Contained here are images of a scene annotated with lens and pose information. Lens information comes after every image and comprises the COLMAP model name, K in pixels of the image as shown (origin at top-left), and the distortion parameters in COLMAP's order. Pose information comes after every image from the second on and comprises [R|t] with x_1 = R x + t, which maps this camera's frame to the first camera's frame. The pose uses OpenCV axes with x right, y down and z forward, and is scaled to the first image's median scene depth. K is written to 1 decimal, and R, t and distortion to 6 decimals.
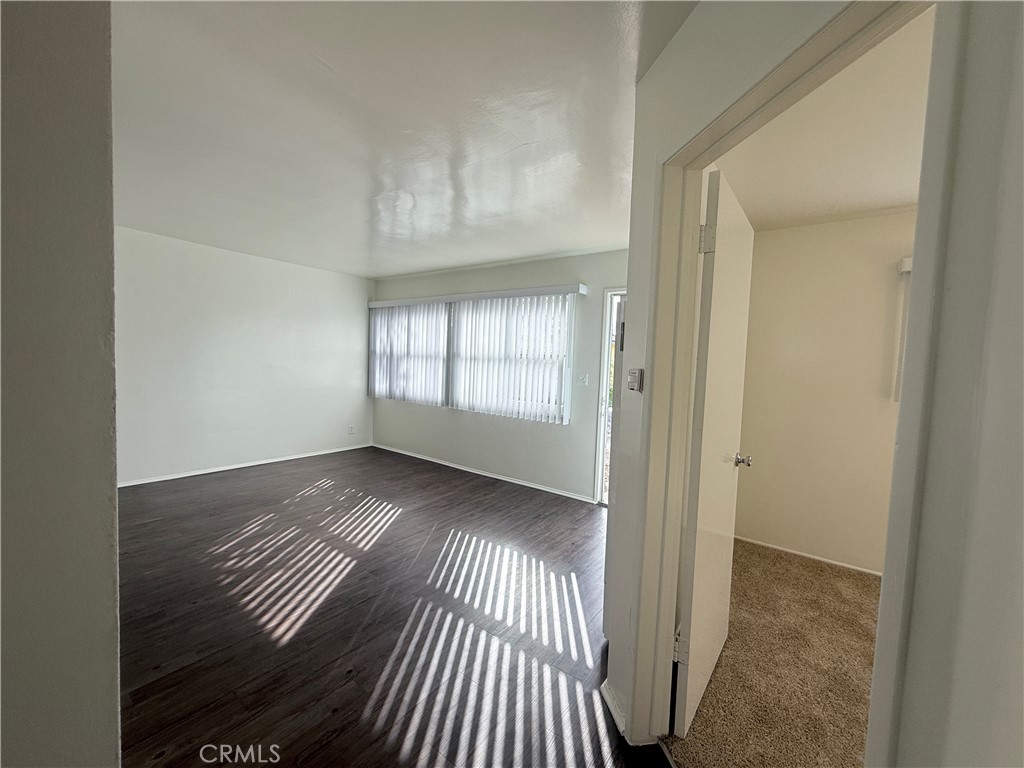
lens RADIAL K [[410.4, 0, 510.1], [0, 410.4, 384.0], [0, 0, 1]] dist [0.000097, 0.000078]
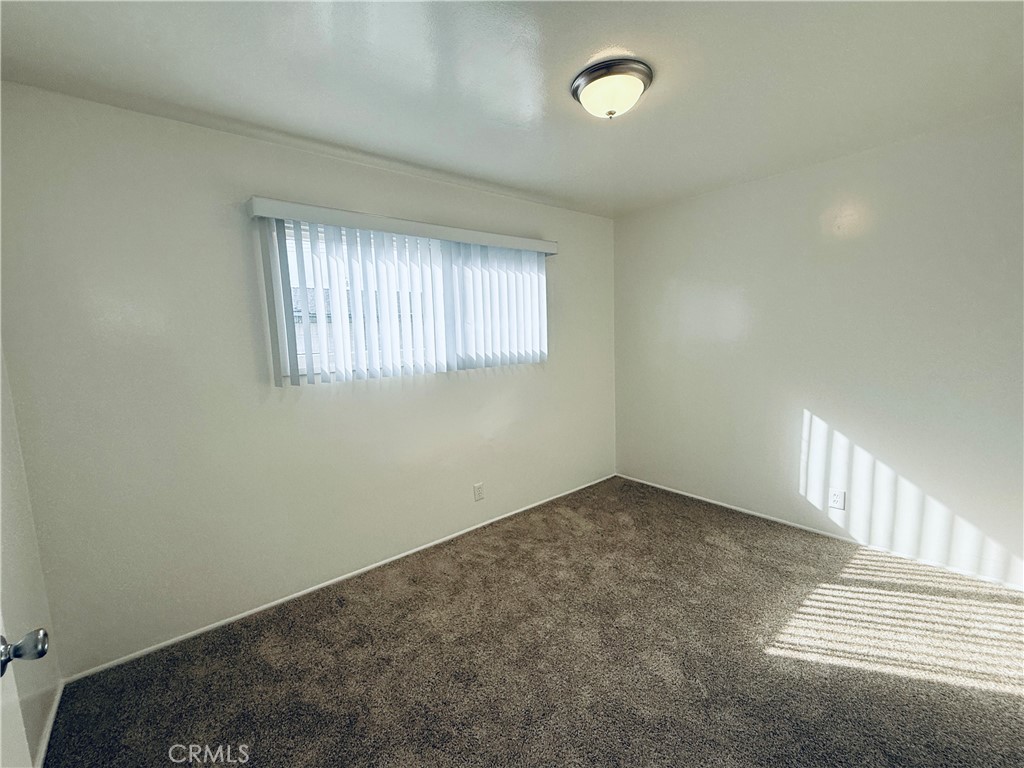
lens RADIAL K [[423.5, 0, 509.6], [0, 423.5, 384.2], [0, 0, 1]] dist [-0.000147, 0.000095]
pose [[0.240588, -0.168281, 0.955928, 0.198285], [0.096432, 0.984128, 0.148975, -0.029519], [-0.965825, 0.056341, 0.252997, 0.266461]]
